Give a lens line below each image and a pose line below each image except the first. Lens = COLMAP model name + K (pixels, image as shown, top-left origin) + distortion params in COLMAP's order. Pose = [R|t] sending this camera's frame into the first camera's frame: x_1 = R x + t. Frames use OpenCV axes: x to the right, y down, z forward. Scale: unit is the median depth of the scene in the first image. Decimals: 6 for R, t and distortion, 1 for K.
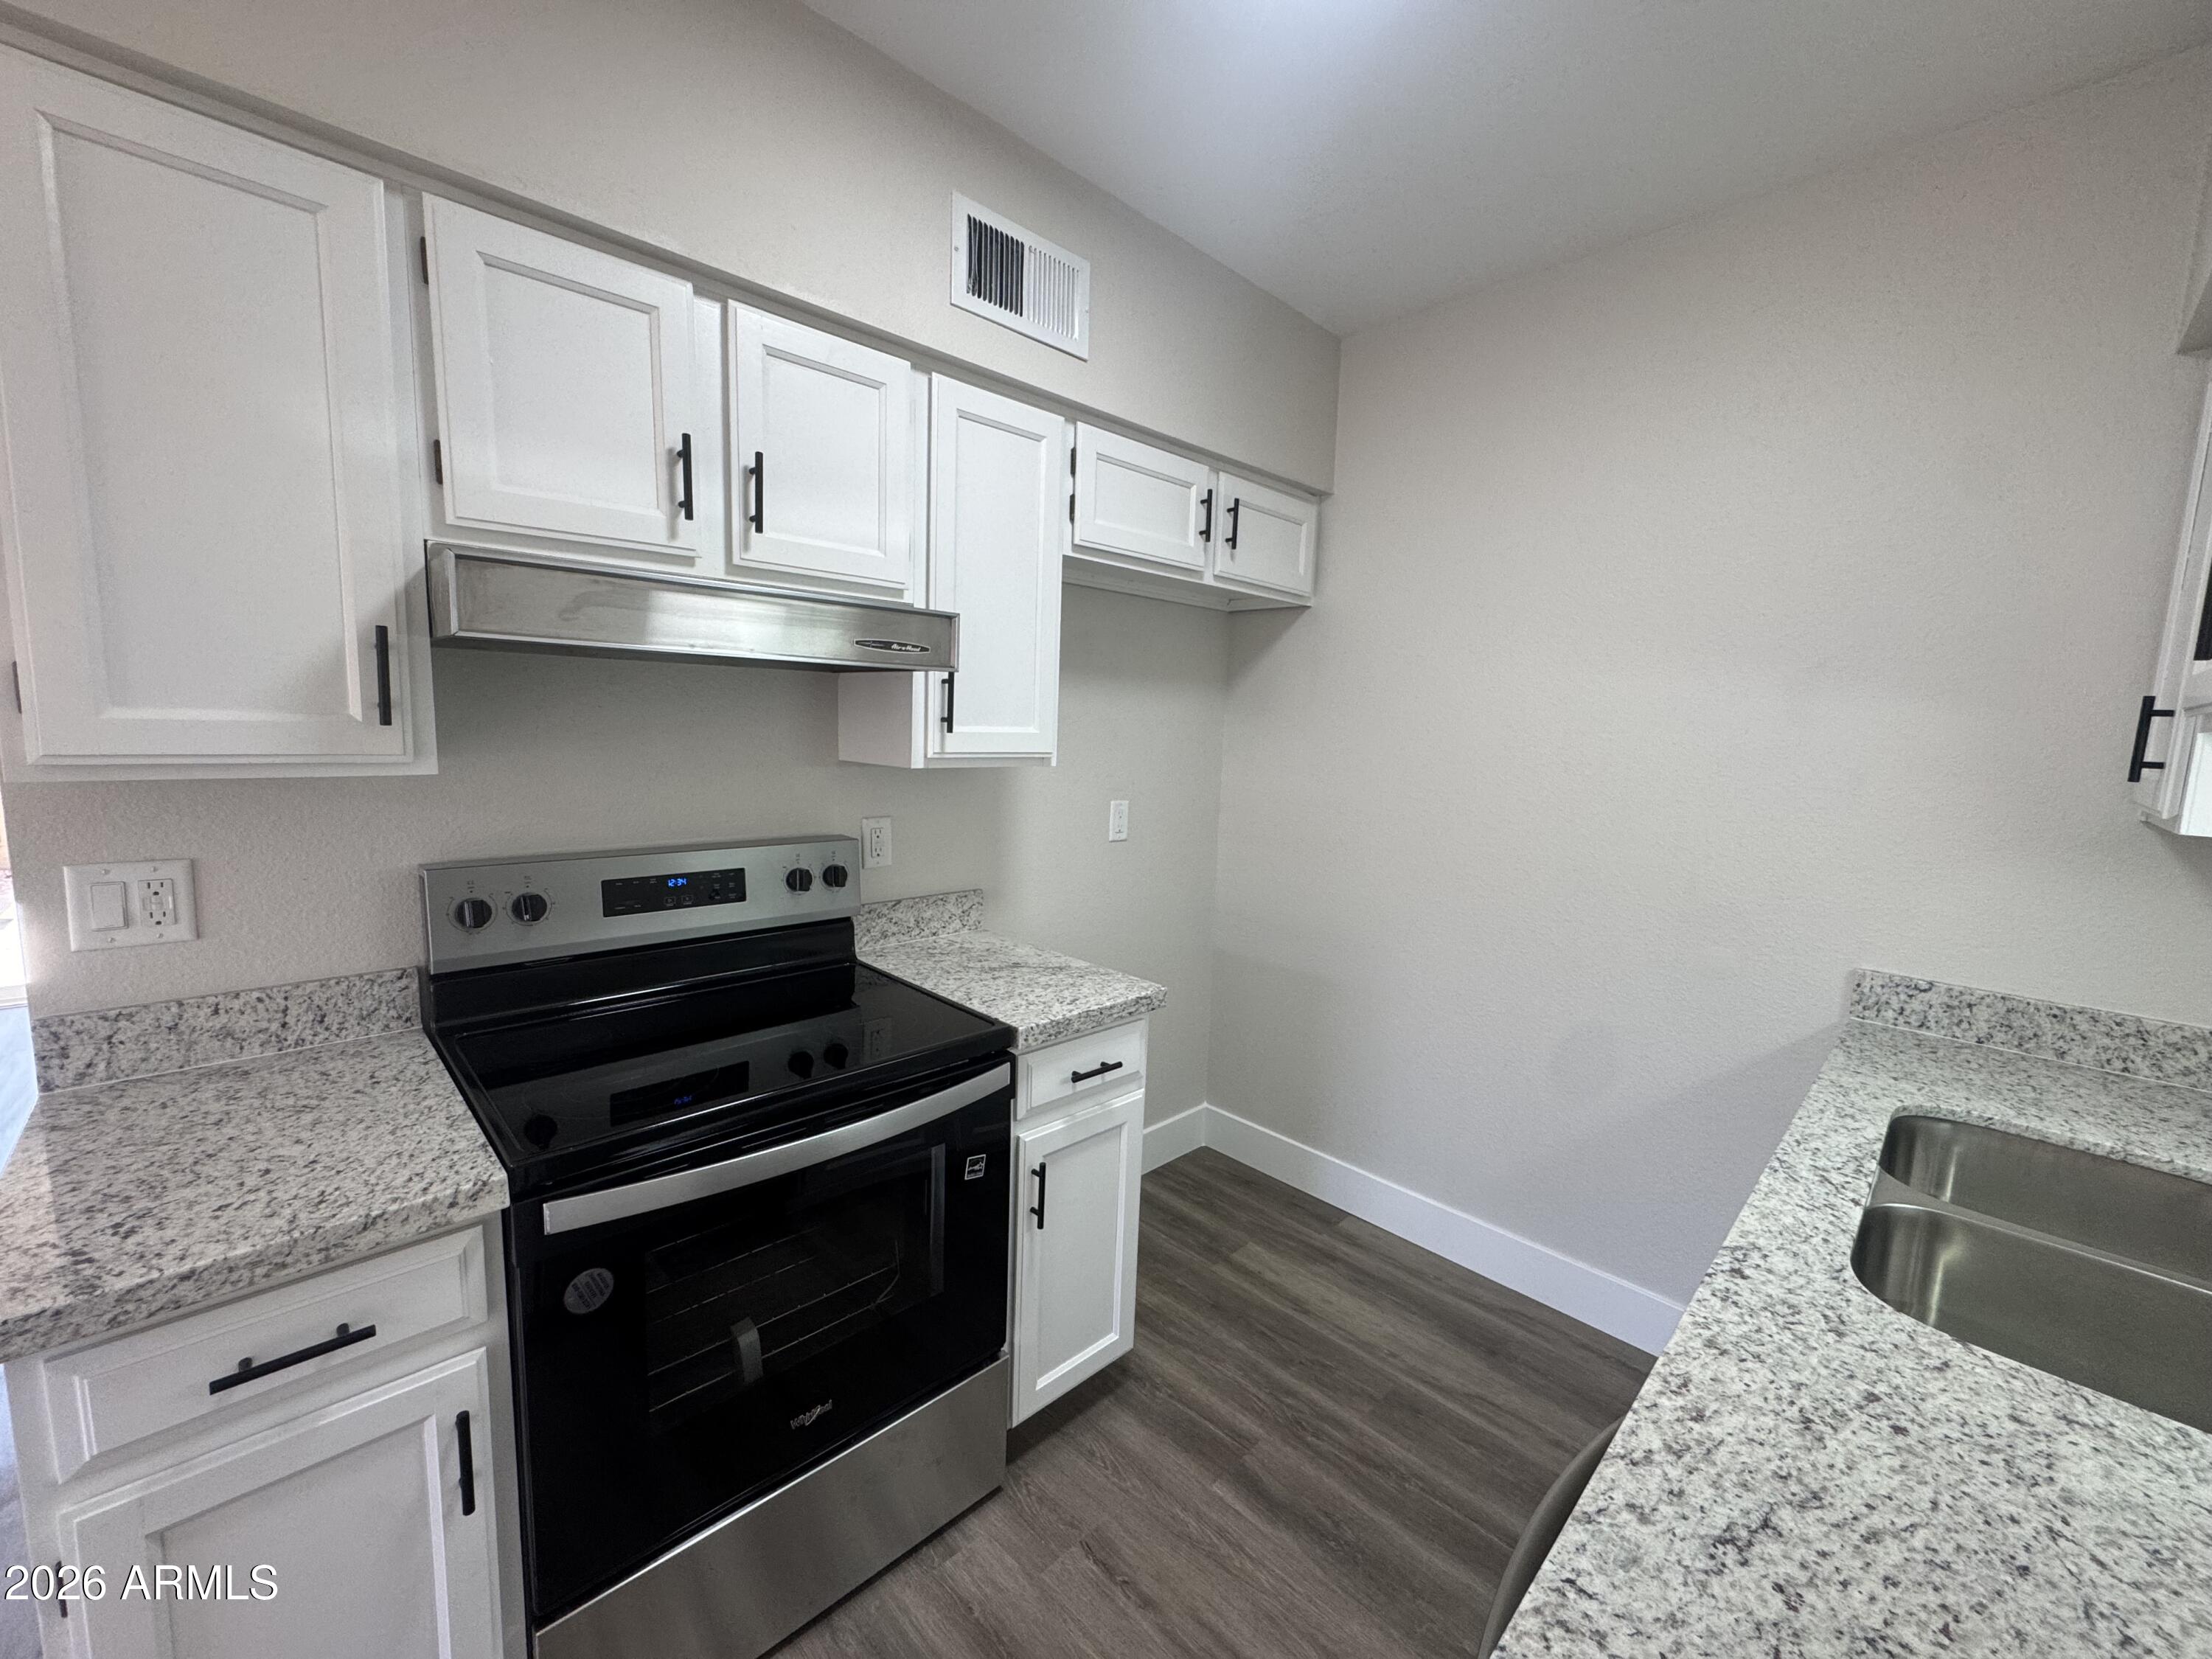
lens RADIAL K [[878.5, 0, 1106.0], [0, 878.5, 829.5], [0, 0, 1]] dist [-0.004469, 0.000166]
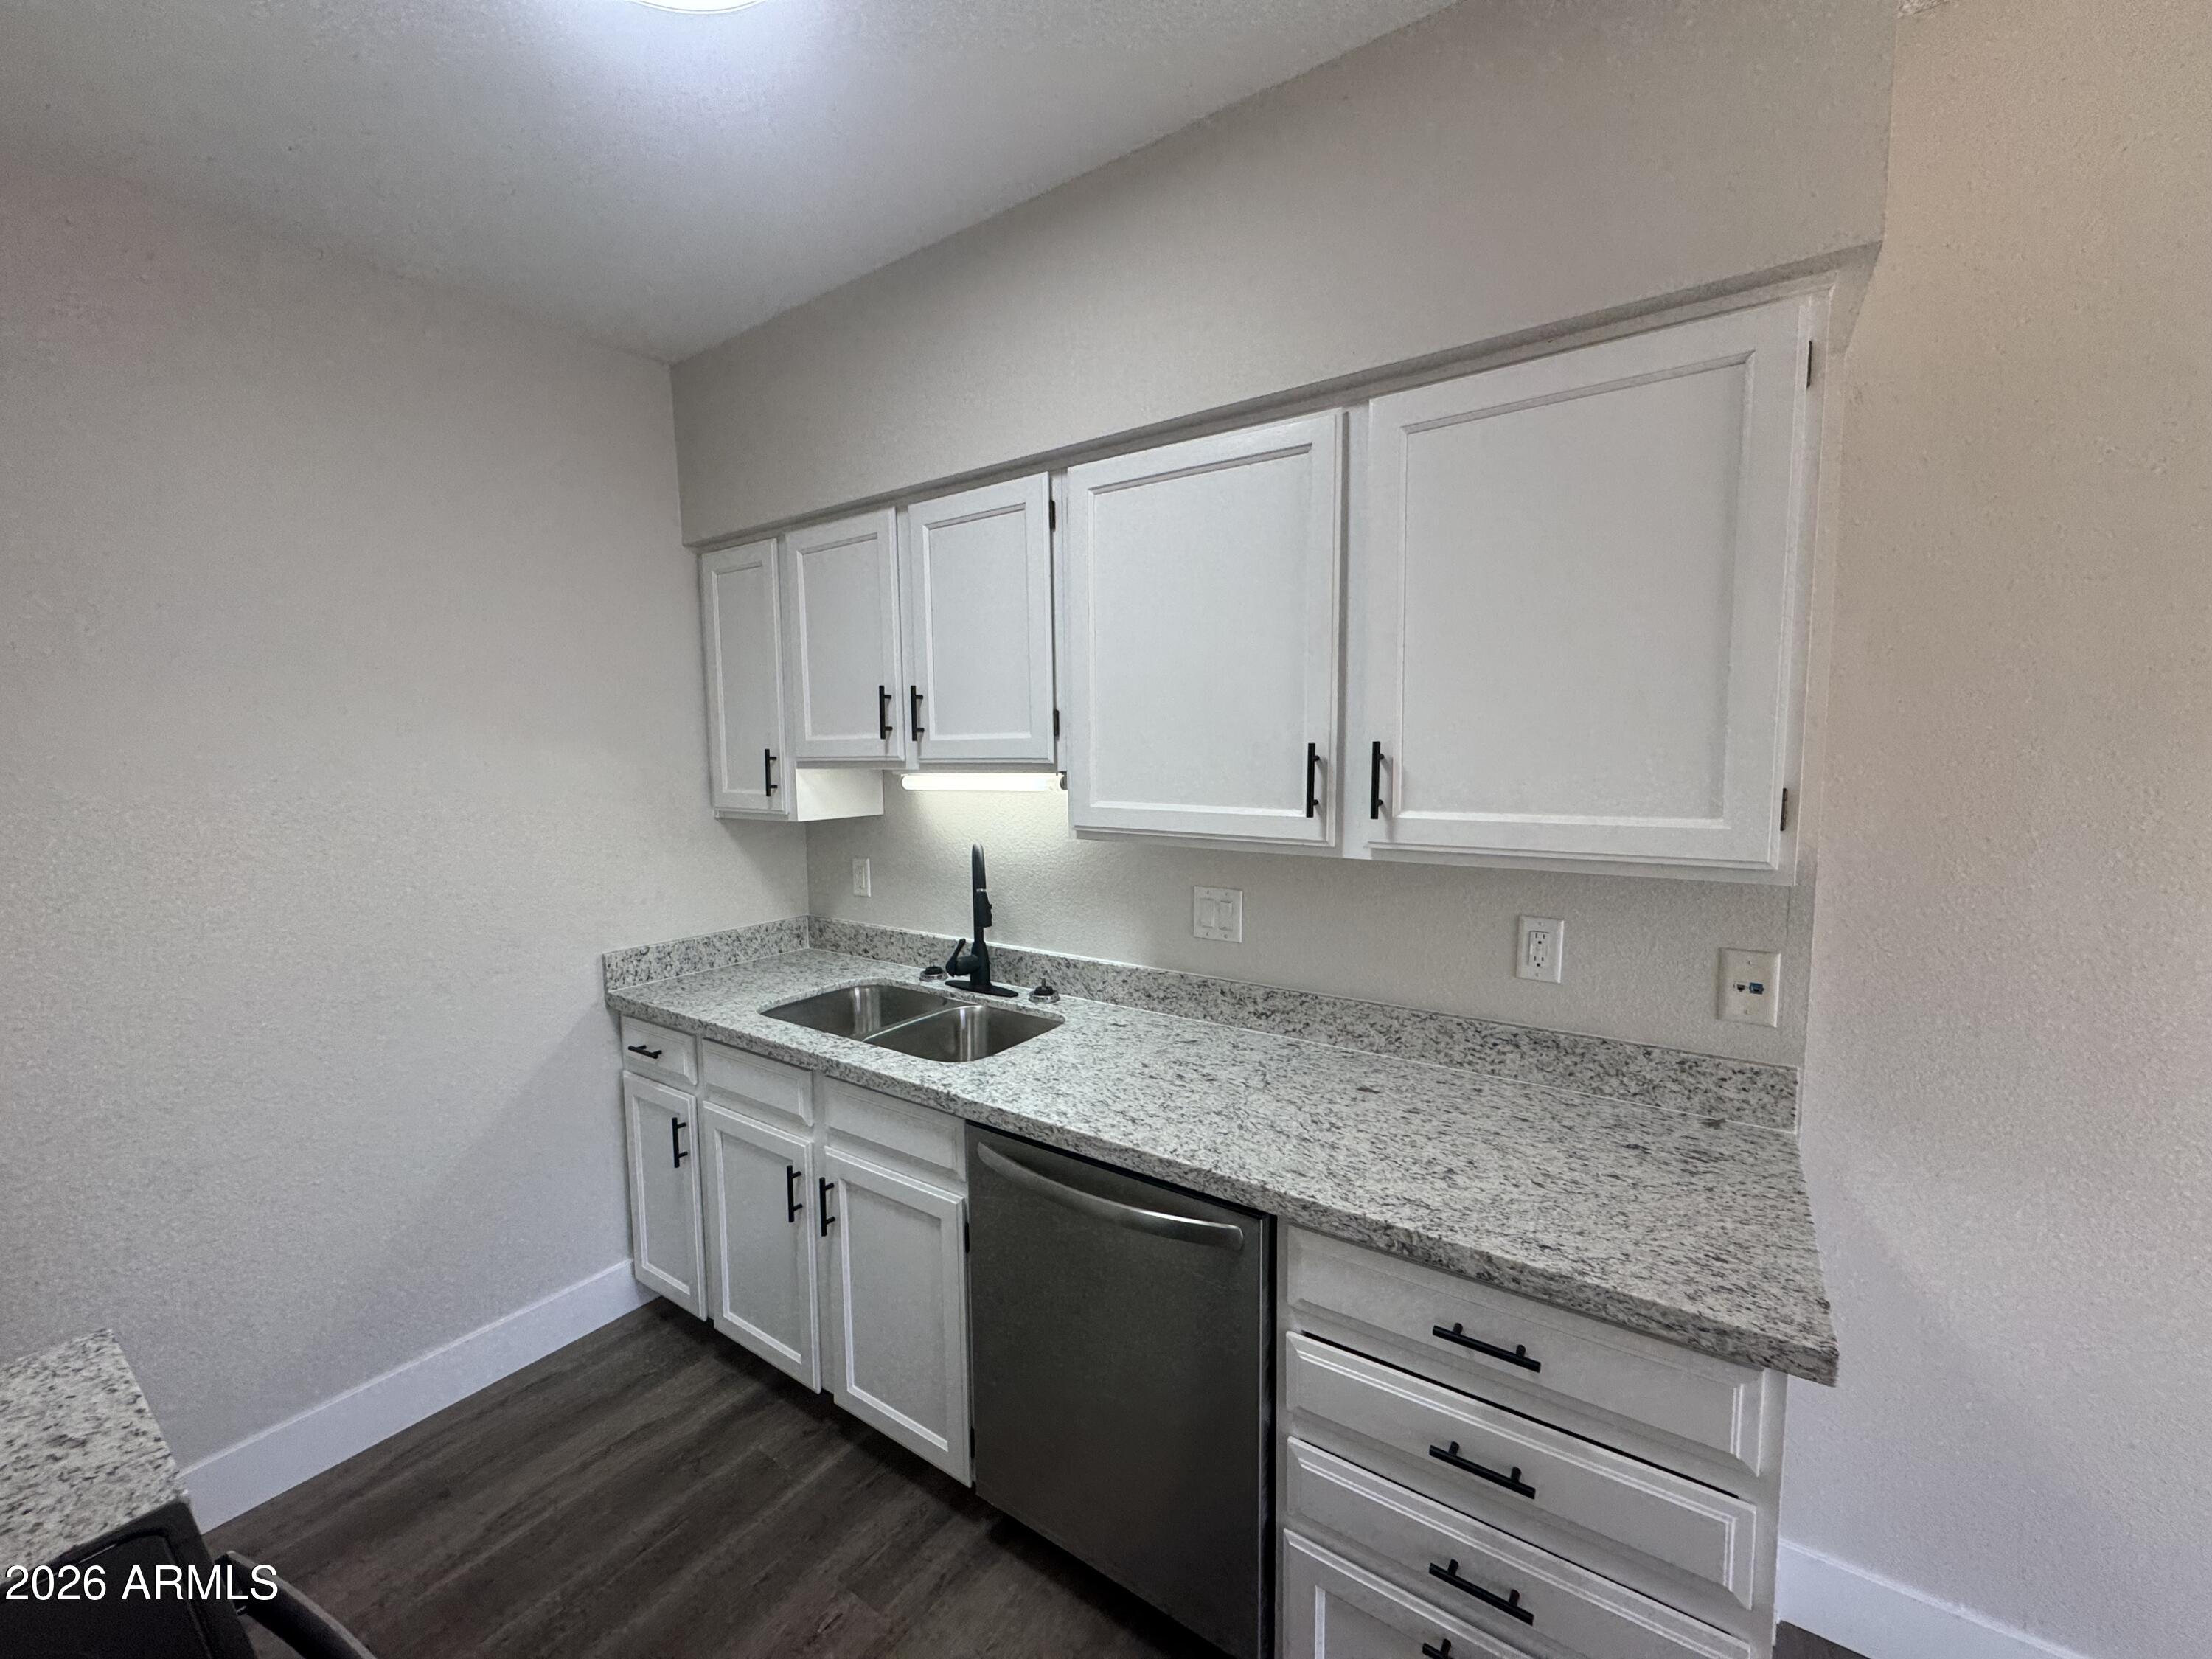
lens RADIAL K [[878.5, 0, 1106.0], [0, 878.5, 829.5], [0, 0, 1]] dist [-0.004469, 0.000166]
pose [[-0.187264, -0.122231, 0.974675, -0.756230], [0.126559, 0.980956, 0.147335, -0.171788], [-0.974123, 0.150945, -0.168228, 0.658120]]
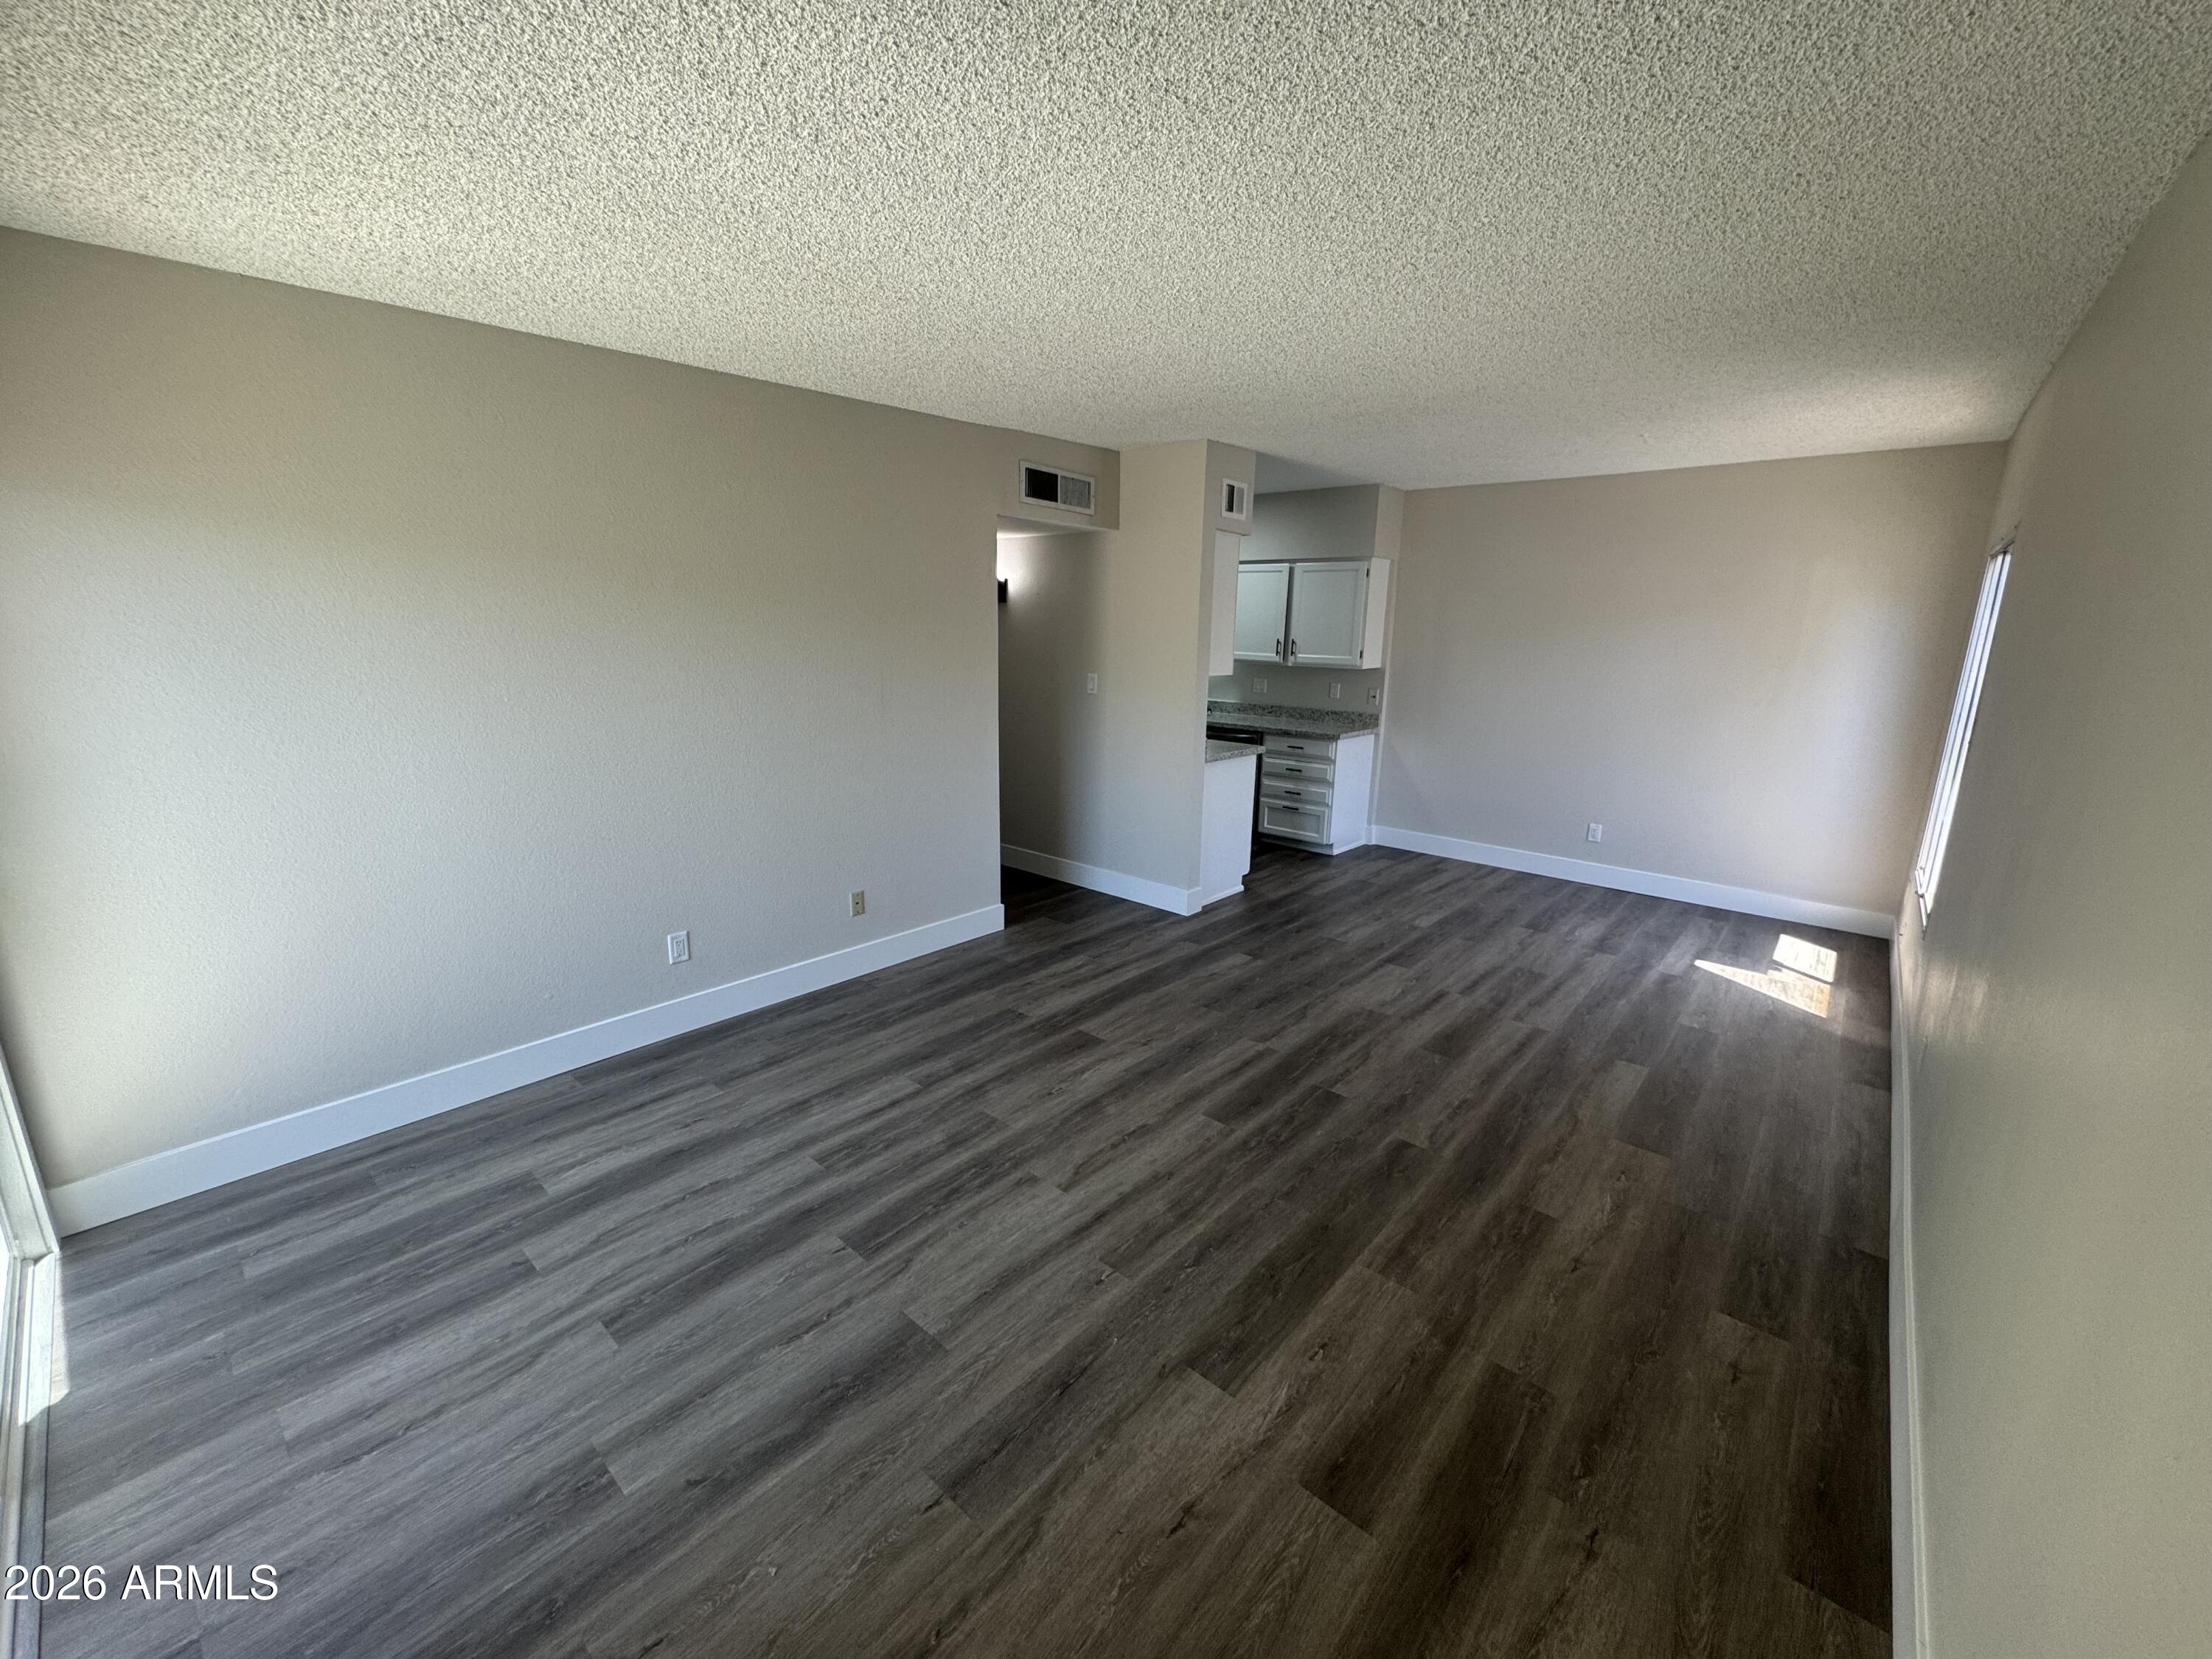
lens RADIAL K [[878.5, 0, 1106.0], [0, 878.5, 829.5], [0, 0, 1]] dist [-0.004469, 0.000166]
pose [[-0.078642, -0.259079, 0.962649, -4.929645], [0.101183, 0.958579, 0.266249, -0.487841], [-0.991755, 0.118343, -0.049170, 1.600644]]
